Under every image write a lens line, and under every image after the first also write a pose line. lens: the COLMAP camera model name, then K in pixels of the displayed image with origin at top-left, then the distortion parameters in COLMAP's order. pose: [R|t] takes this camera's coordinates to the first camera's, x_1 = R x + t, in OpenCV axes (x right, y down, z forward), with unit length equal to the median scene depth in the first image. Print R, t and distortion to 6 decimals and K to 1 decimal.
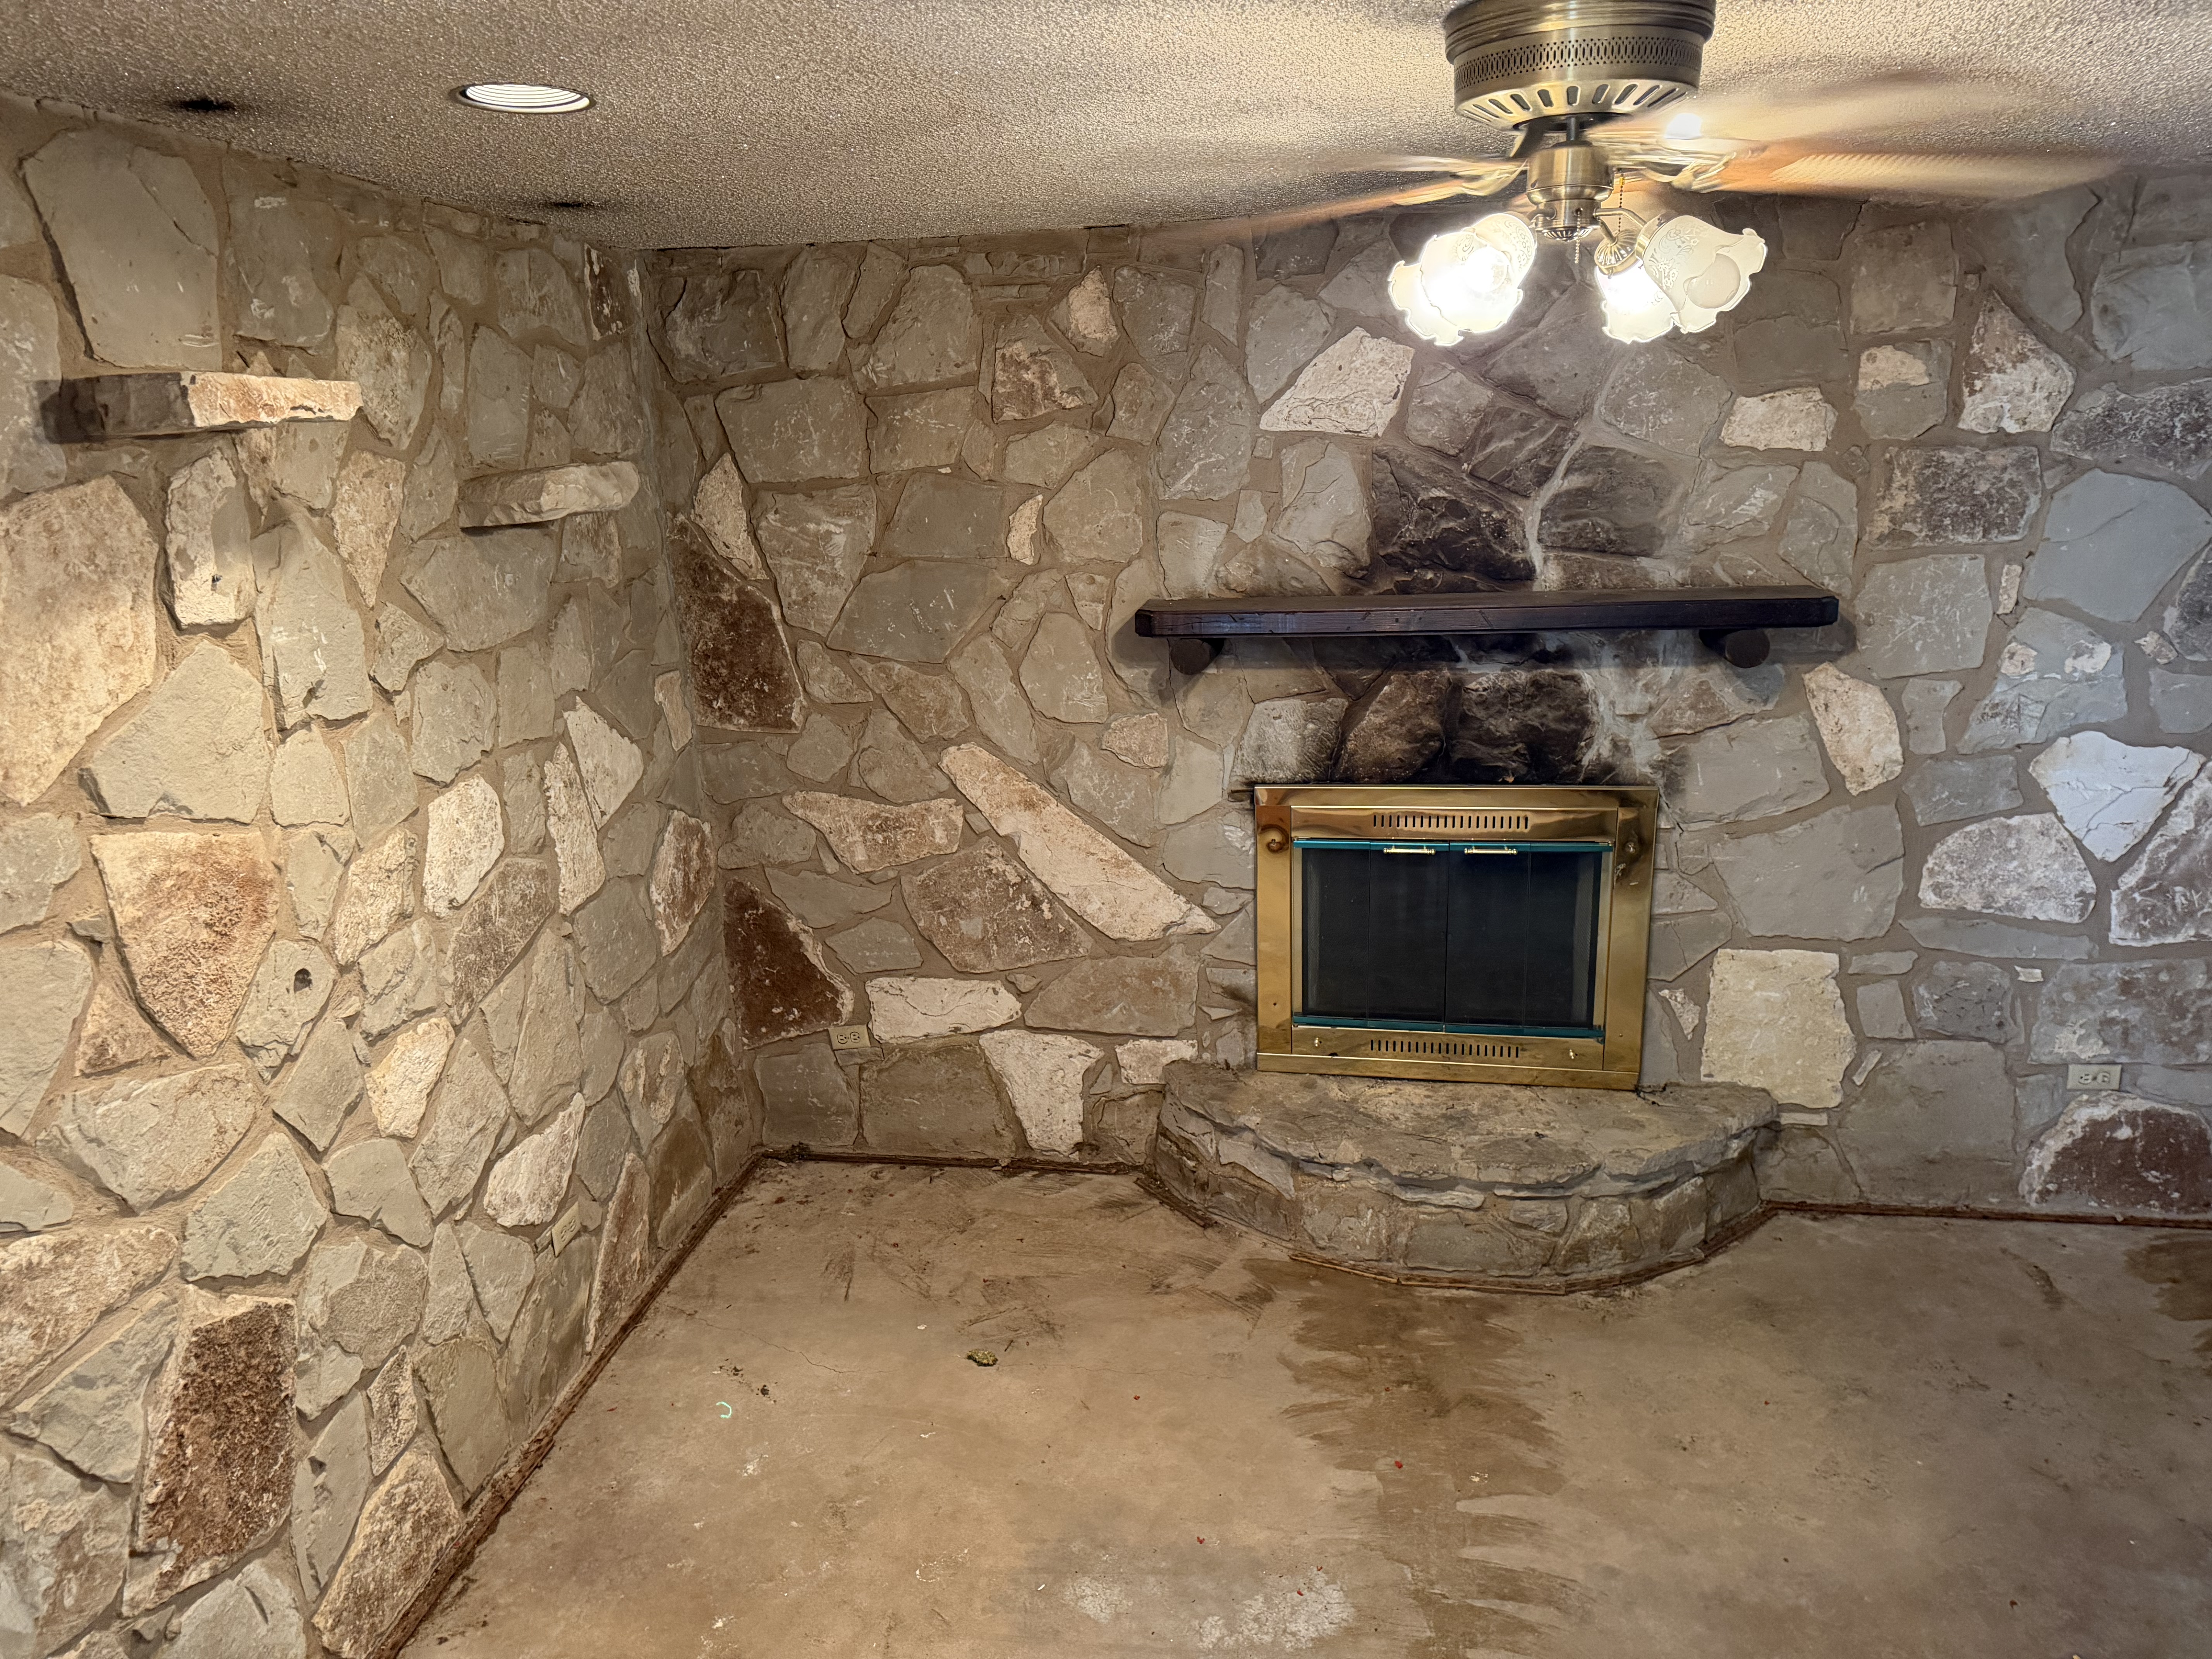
lens RADIAL K [[1552.7, 0, 1100.1], [0, 1552.7, 839.6], [0, 0, 1]] dist [0.030413, -0.038062]
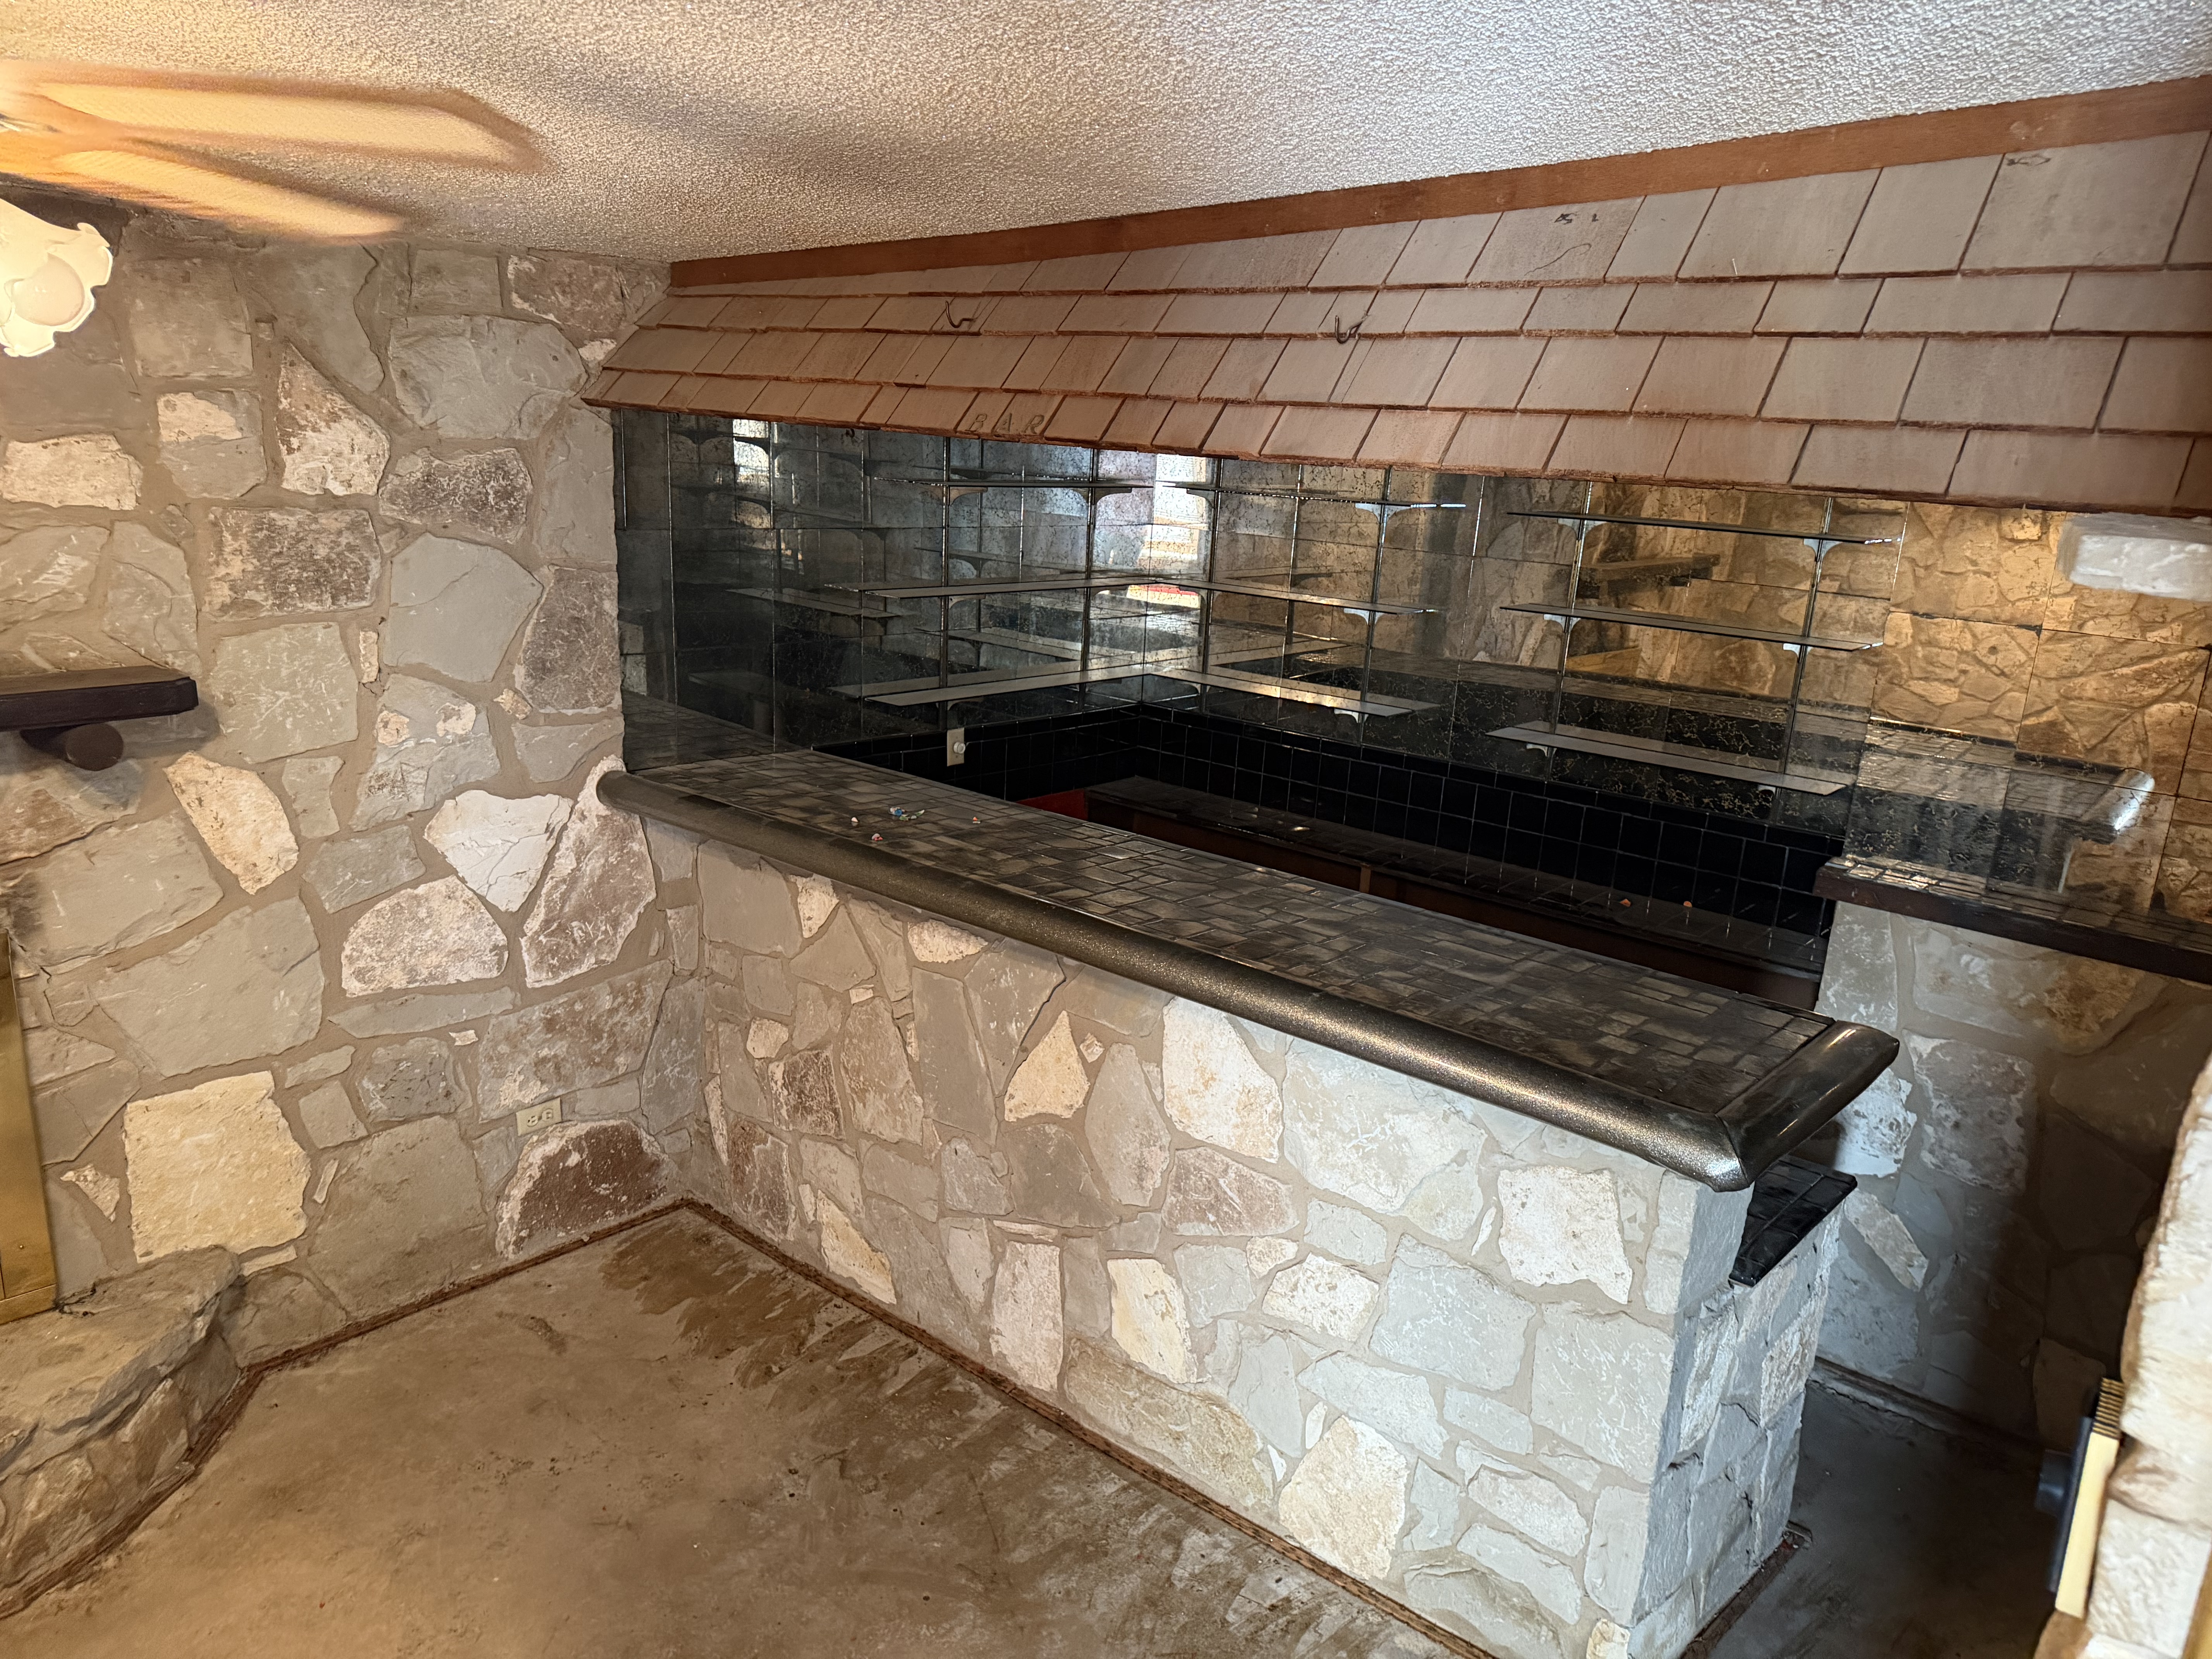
lens RADIAL K [[1552.7, 0, 1100.1], [0, 1552.7, 839.6], [0, 0, 1]] dist [0.030413, -0.038062]
pose [[0.529172, -0.157649, 0.833741, 0.001068], [0.184737, 0.980423, 0.068133, -0.030893], [-0.828160, 0.117968, 0.547936, 0.109026]]
